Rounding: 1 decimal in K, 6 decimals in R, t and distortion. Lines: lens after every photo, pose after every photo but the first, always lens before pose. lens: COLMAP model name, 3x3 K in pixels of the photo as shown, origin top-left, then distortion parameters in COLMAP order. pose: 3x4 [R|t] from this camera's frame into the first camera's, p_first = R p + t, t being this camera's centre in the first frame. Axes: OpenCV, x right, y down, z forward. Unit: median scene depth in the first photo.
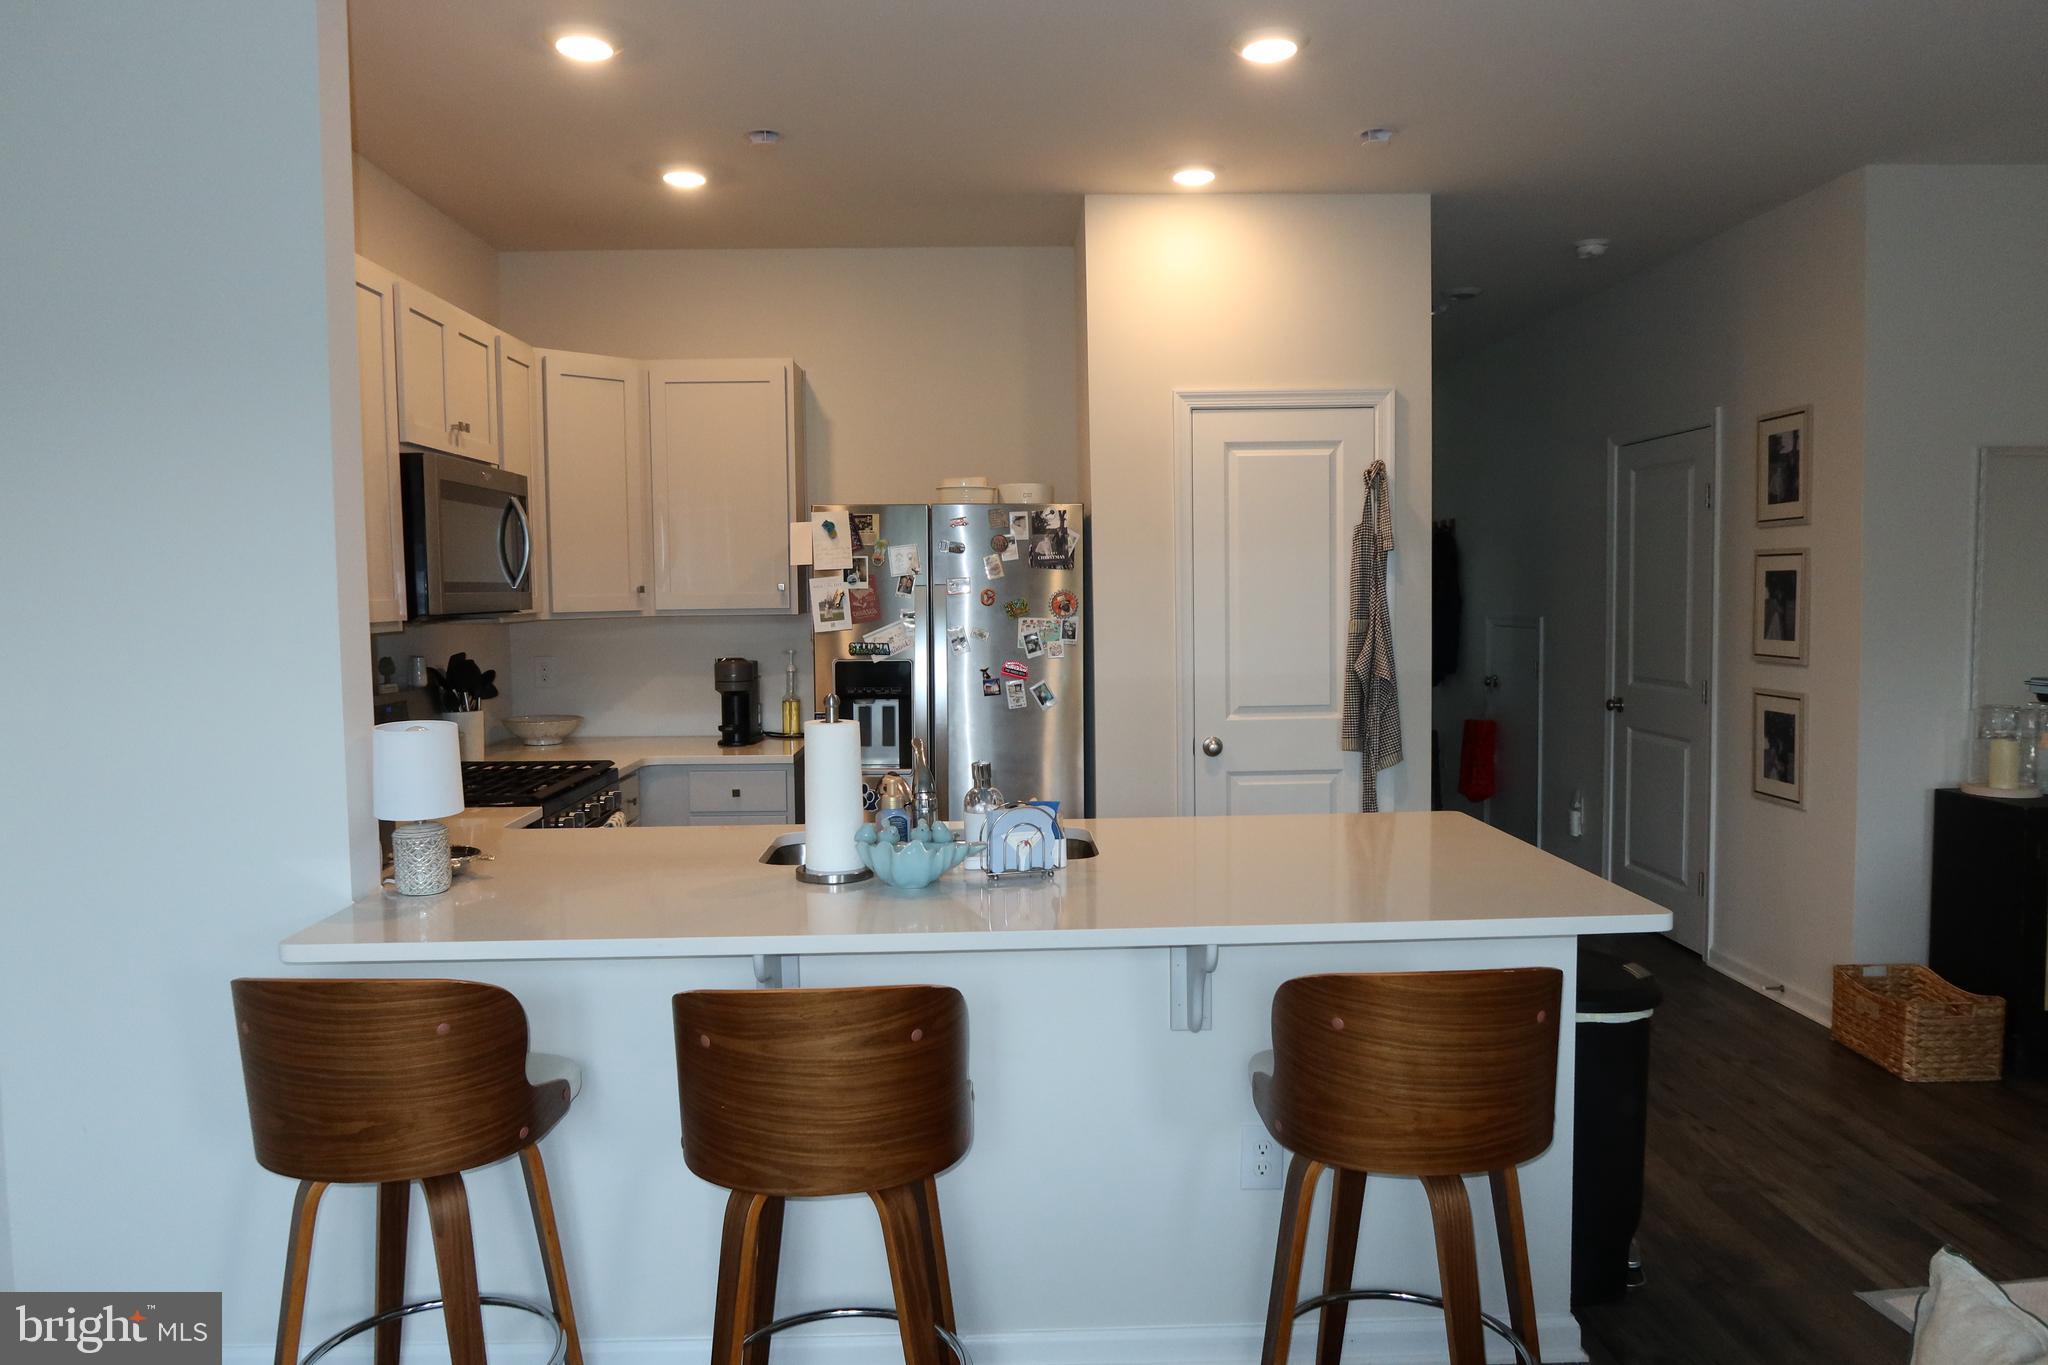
lens RADIAL K [[1414.6, 0, 1024.0], [0, 1414.6, 682.5], [0, 0, 1]] dist [-0.010283, 0.000778]
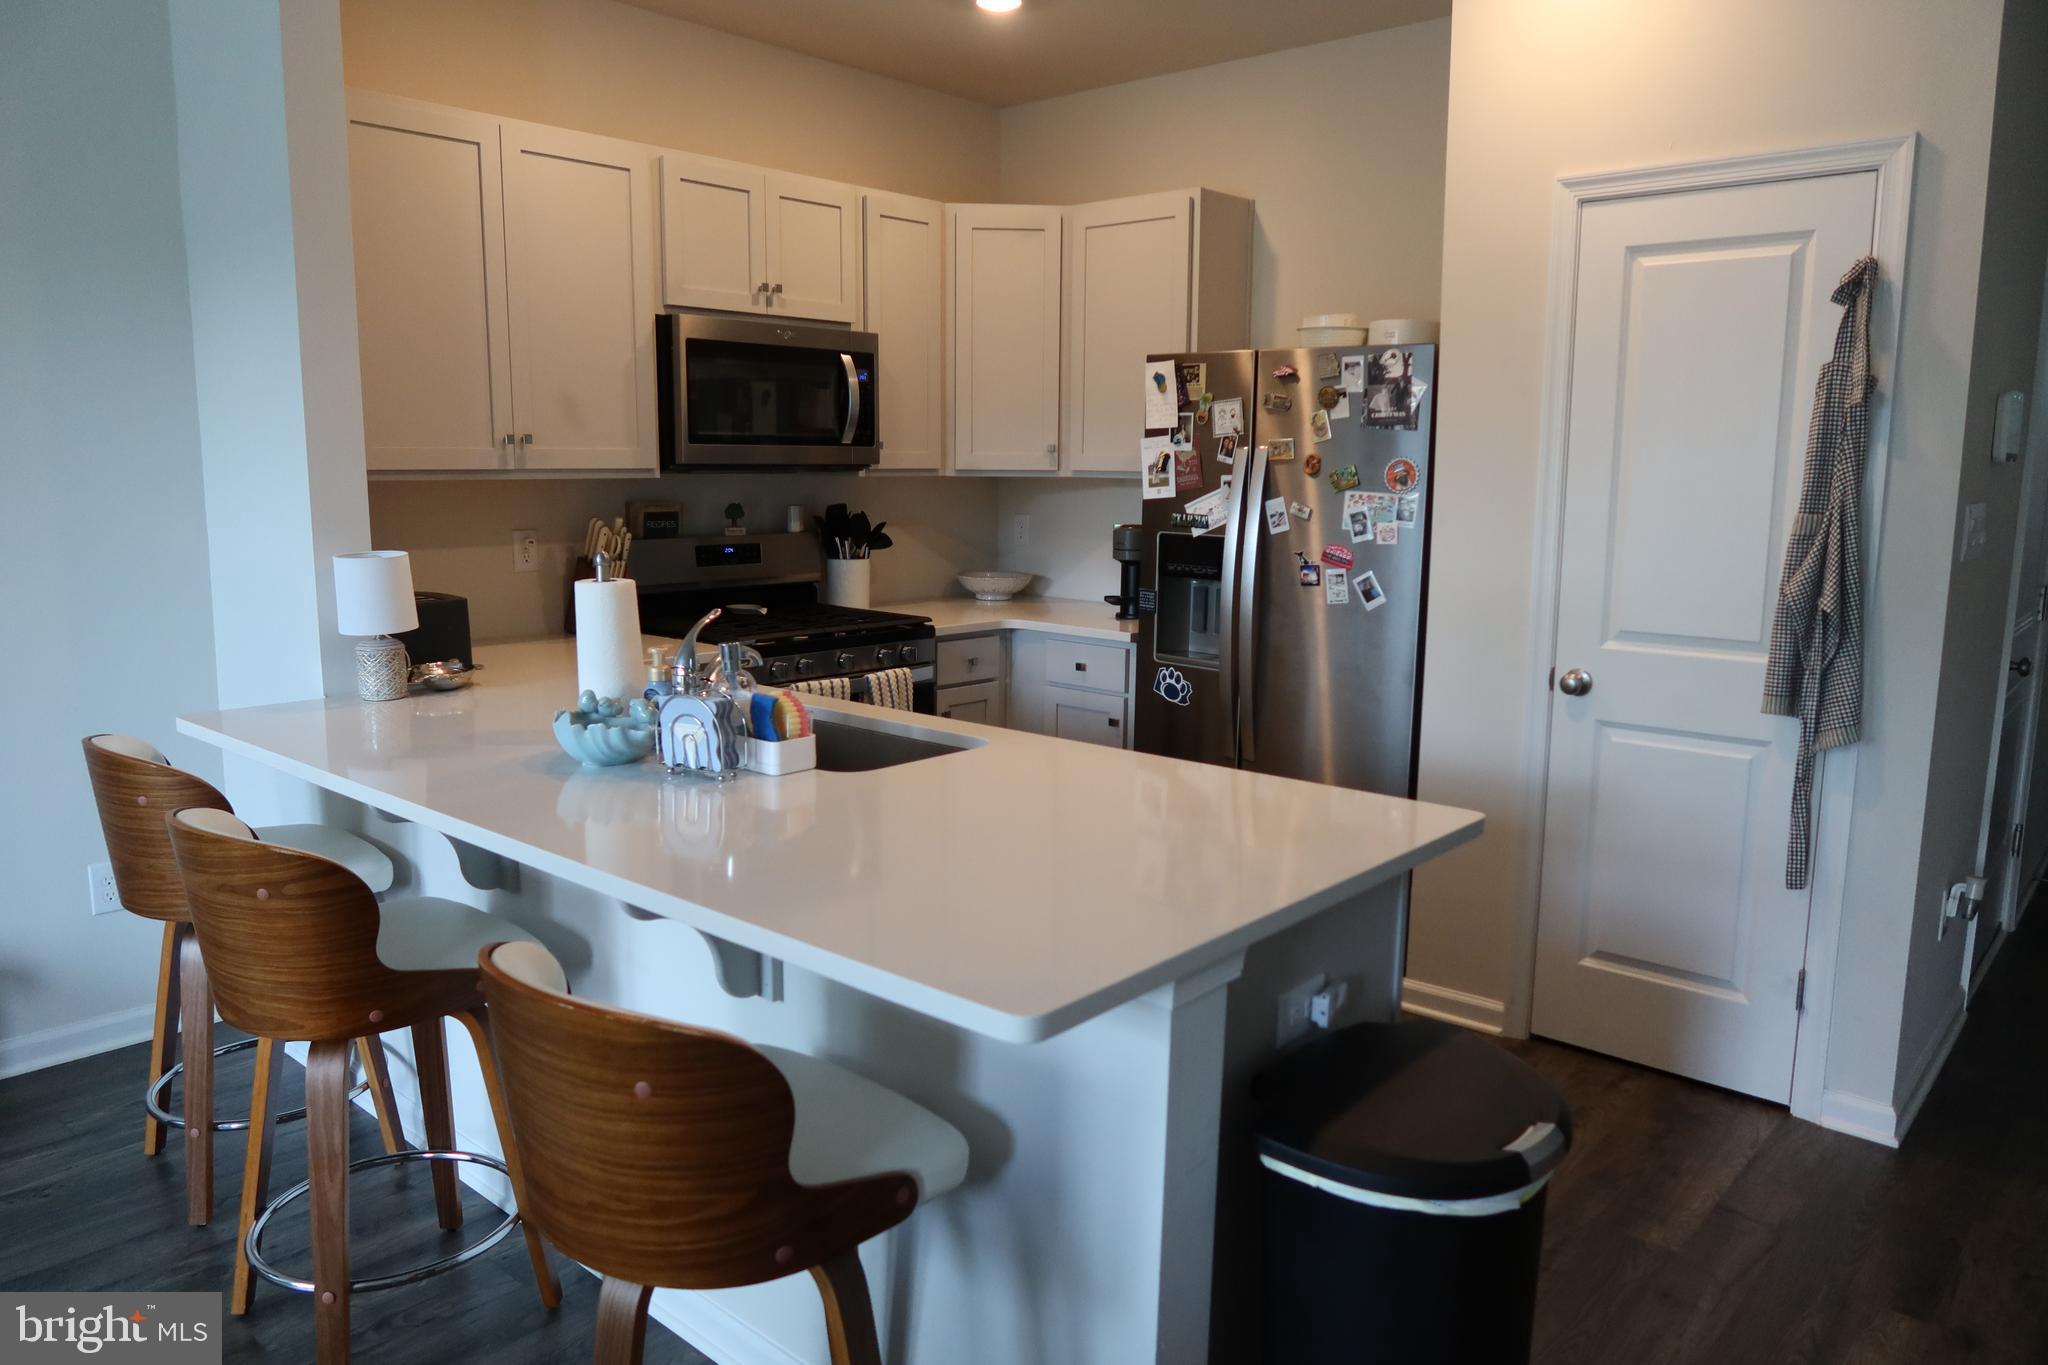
lens RADIAL K [[1414.6, 0, 1024.0], [0, 1414.6, 682.5], [0, 0, 1]] dist [-0.010283, 0.000778]
pose [[0.730688, 0.127906, -0.670623, 0.414717], [-0.066561, 0.990960, 0.116480, -0.019633], [0.679459, -0.040474, 0.732596, 0.286944]]
